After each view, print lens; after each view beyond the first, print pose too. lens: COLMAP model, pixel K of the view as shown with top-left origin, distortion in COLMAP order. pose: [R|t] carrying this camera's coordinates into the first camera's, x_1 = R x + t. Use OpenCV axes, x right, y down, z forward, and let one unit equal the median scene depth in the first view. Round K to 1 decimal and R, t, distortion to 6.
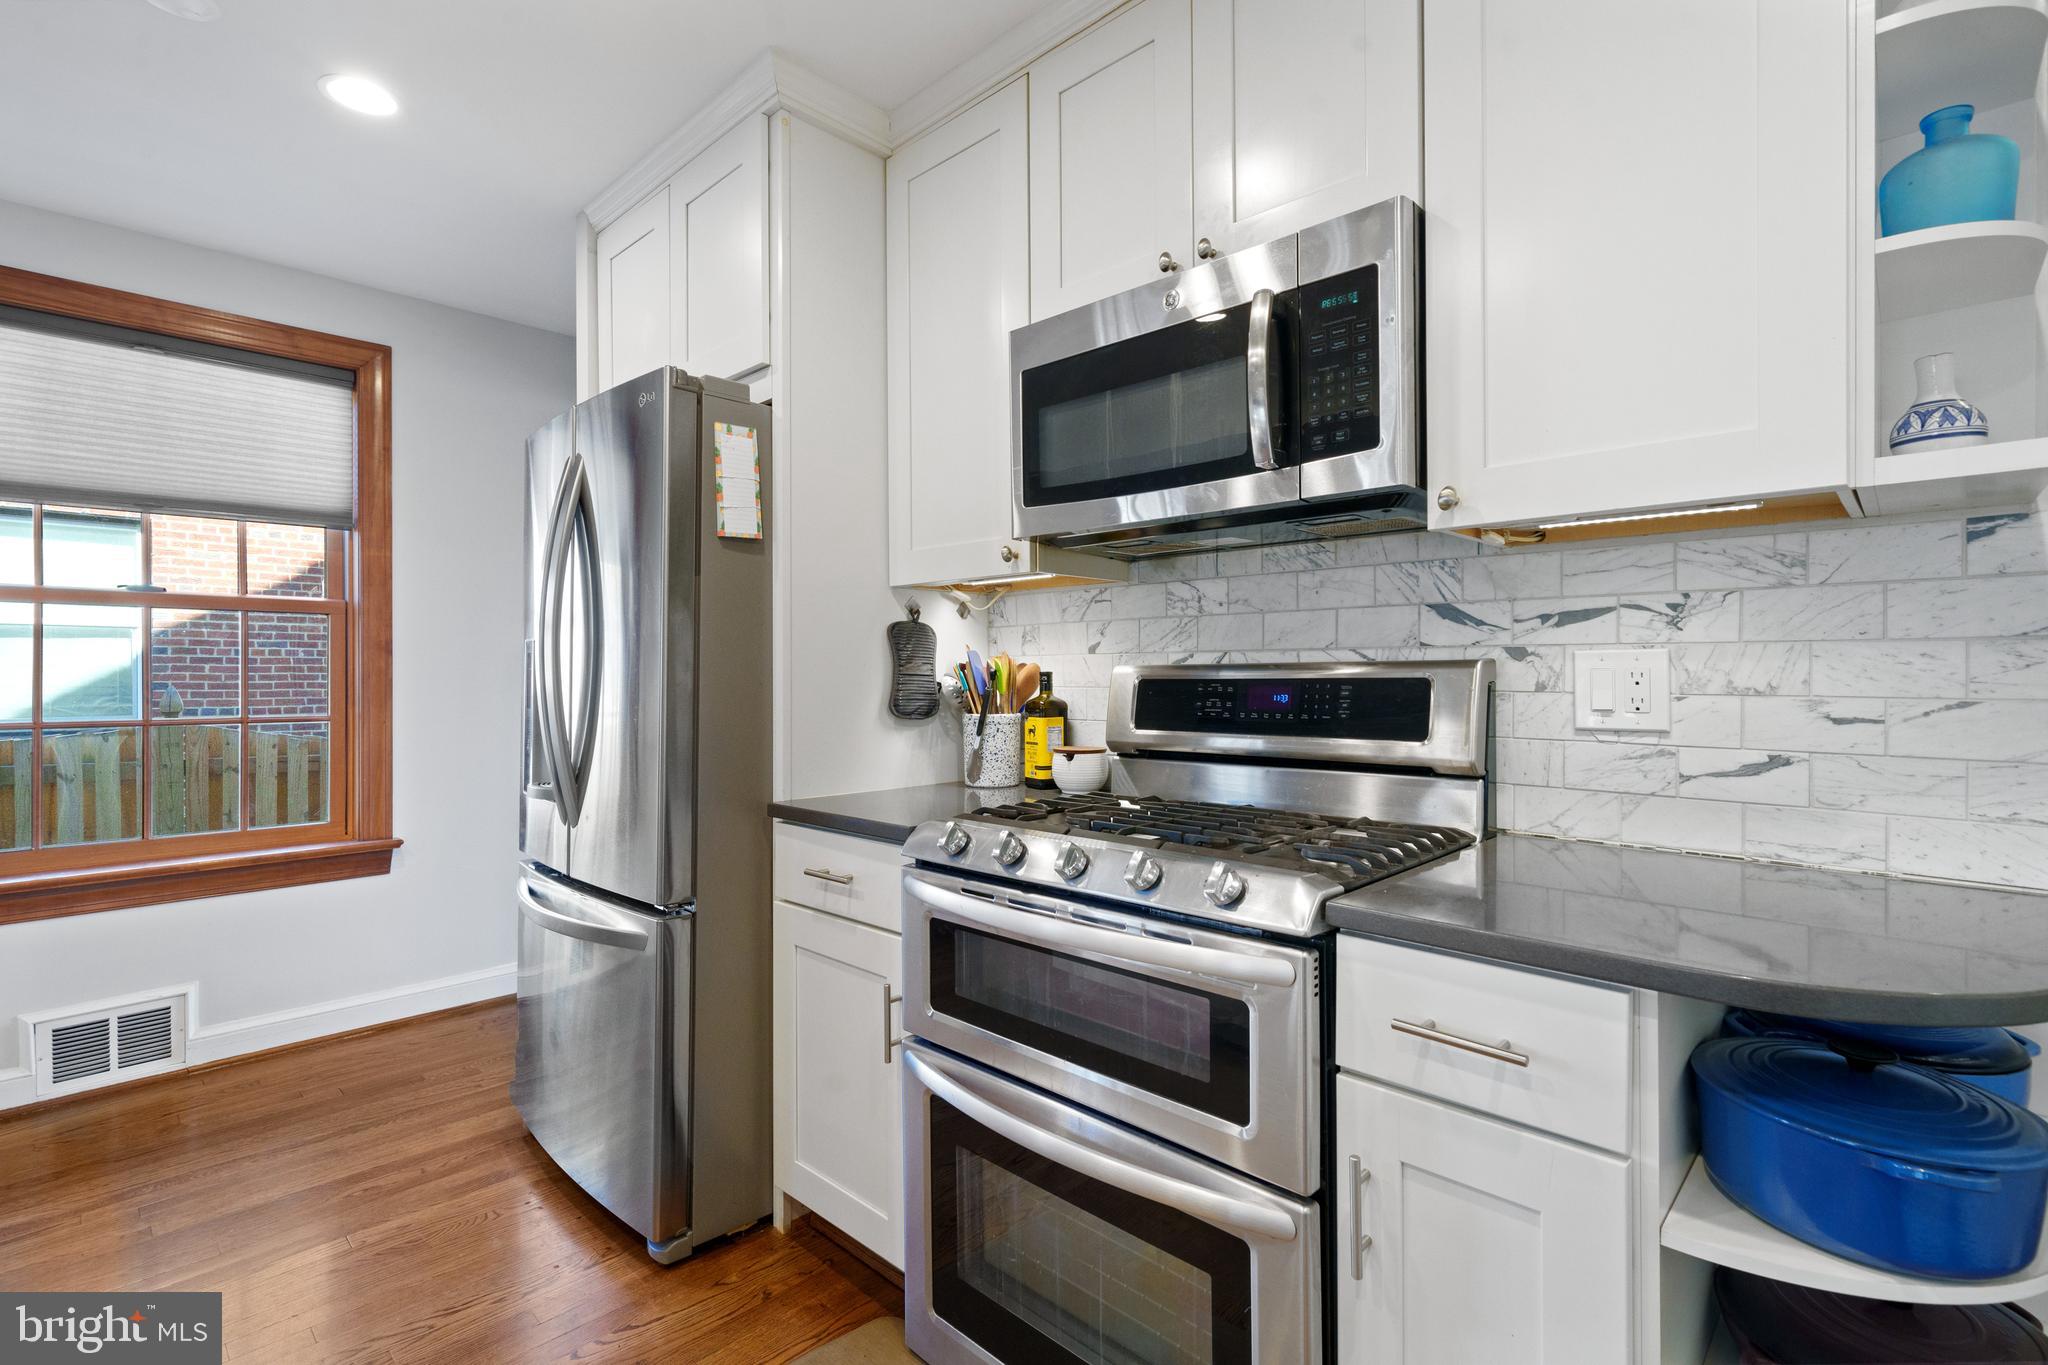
lens RADIAL K [[954.8, 0, 1009.0], [0, 954.8, 674.7], [0, 0, 1]] dist [0.000414, 0.000597]
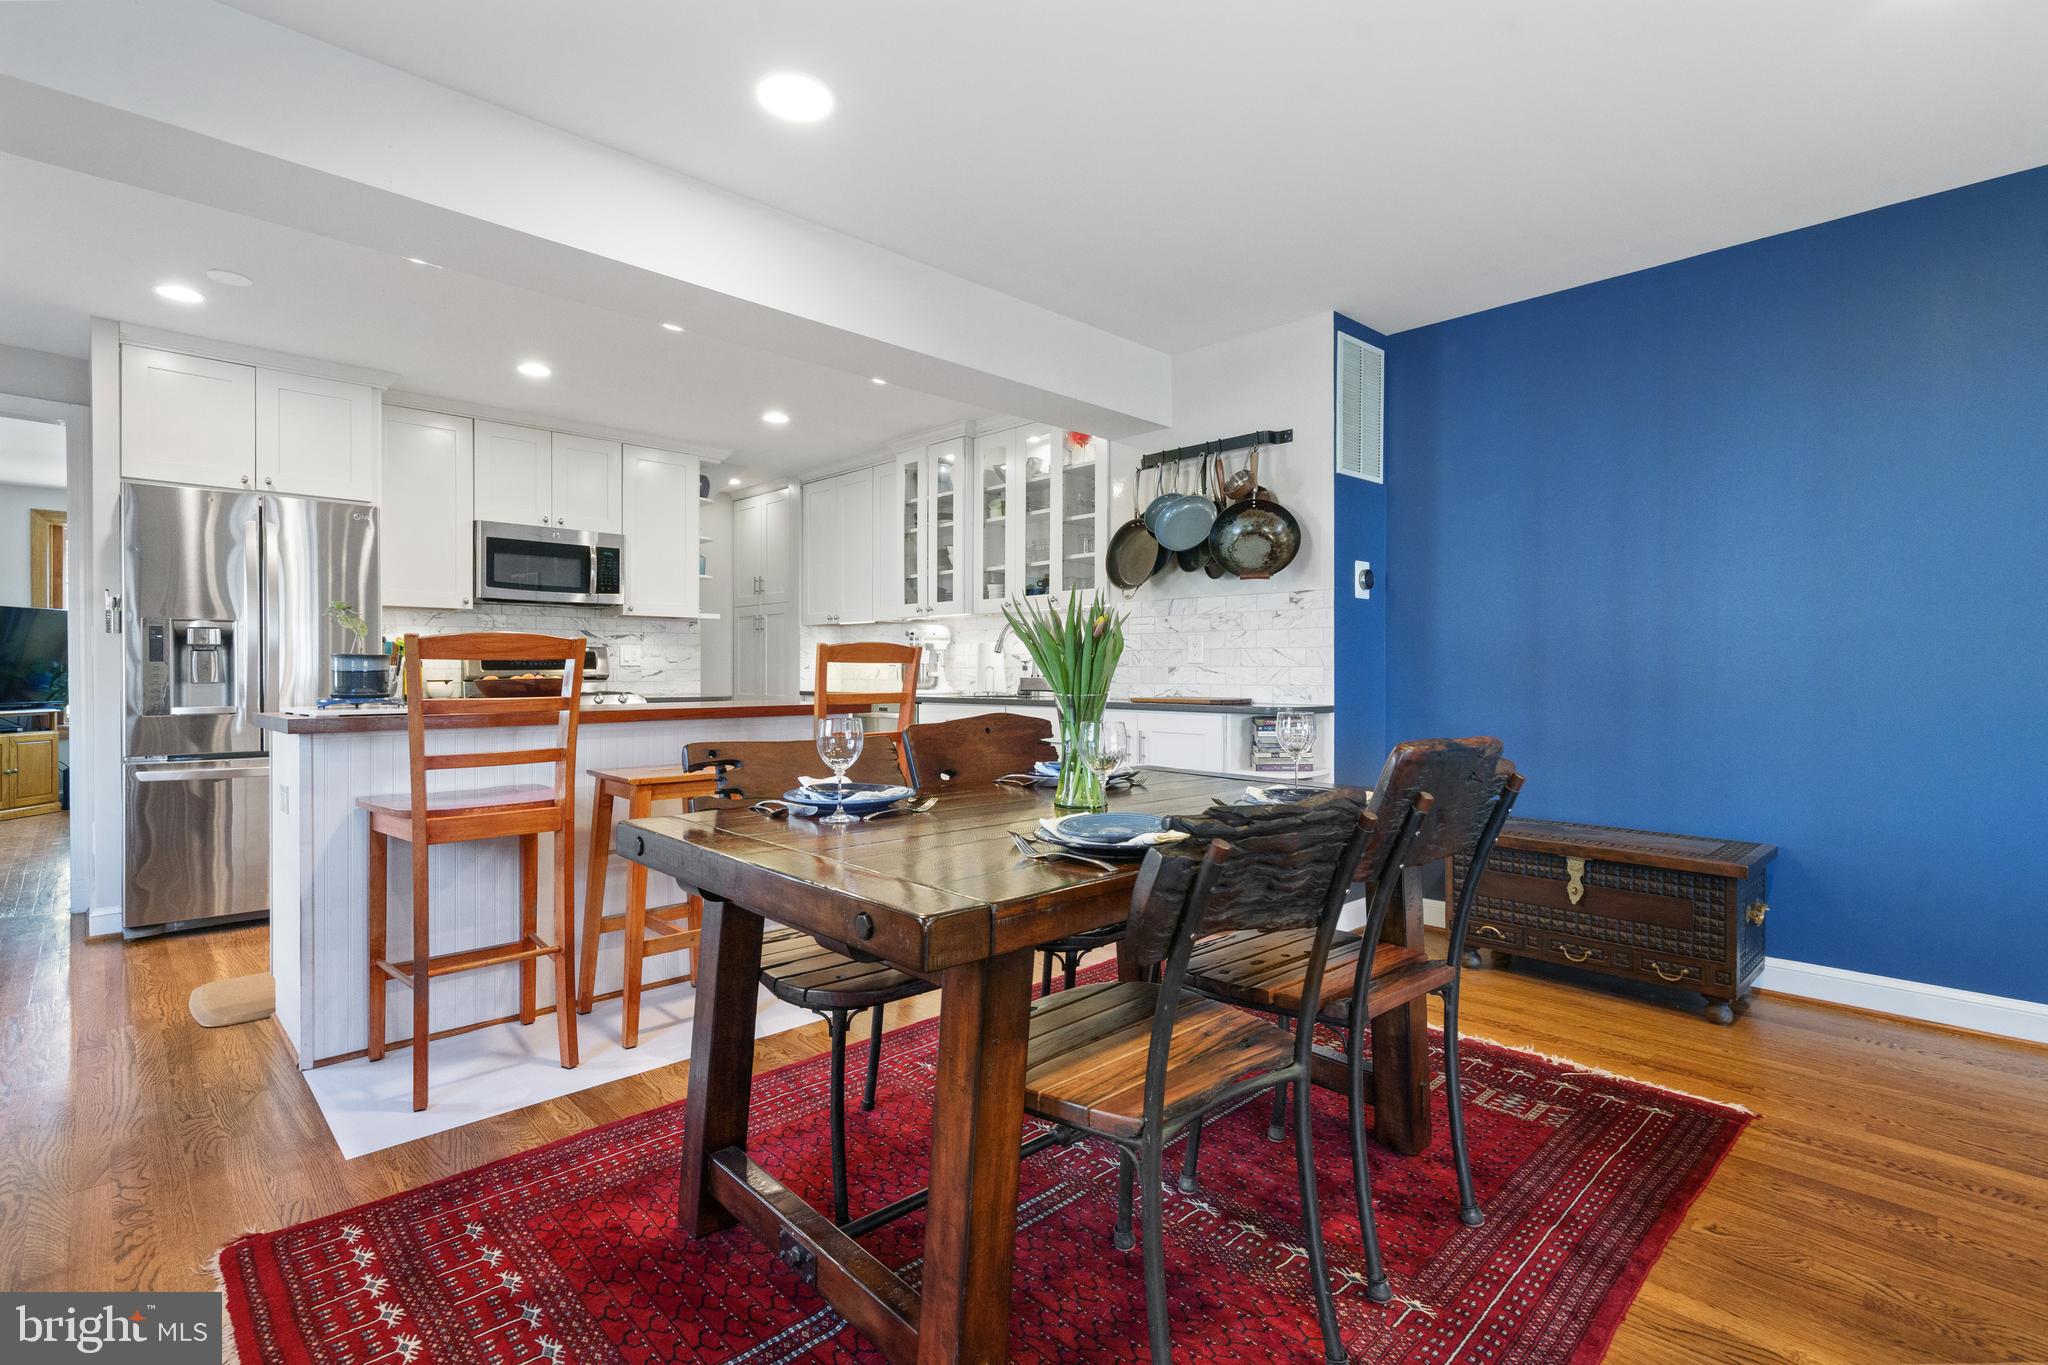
lens RADIAL K [[954.8, 0, 1017.4], [0, 954.8, 673.5], [0, 0, 1]] dist [0.000414, 0.000597]
pose [[0.036270, 0.002291, 0.999339, -3.194514], [0.004665, 0.999986, -0.002462, 0.104809], [-0.999331, 0.004752, 0.036259, -0.741482]]
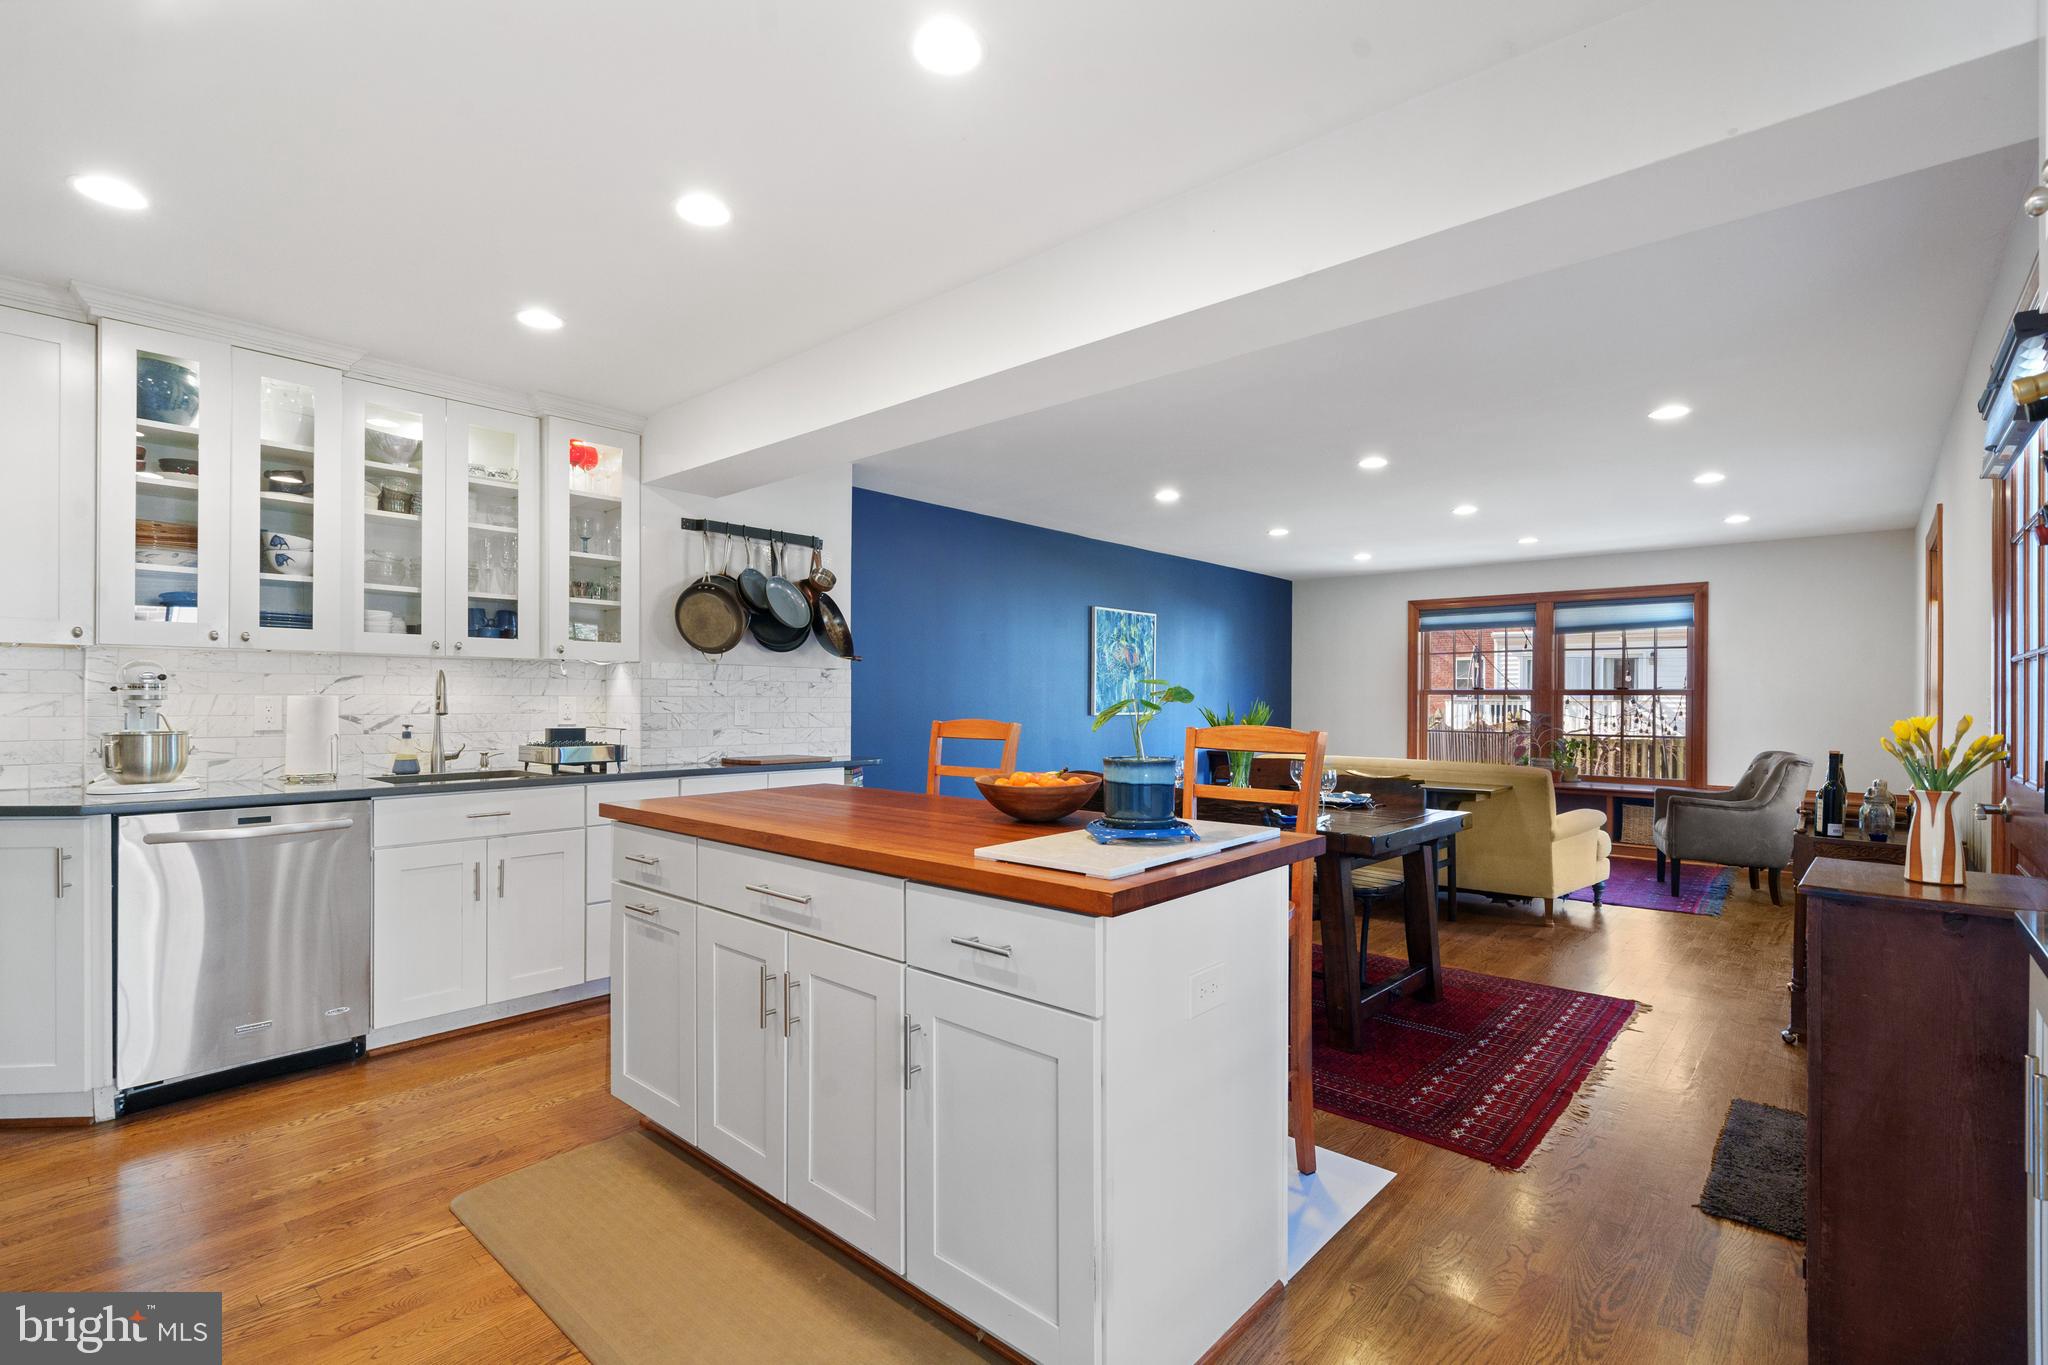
lens RADIAL K [[954.8, 0, 1019.5], [0, 954.8, 689.0], [0, 0, 1]] dist [0.000414, 0.000597]
pose [[-0.999225, -0.002918, -0.039265, -1.142343], [-0.002751, 0.999987, -0.004323, -0.035469], [0.039277, -0.004211, -0.999219, 1.898129]]
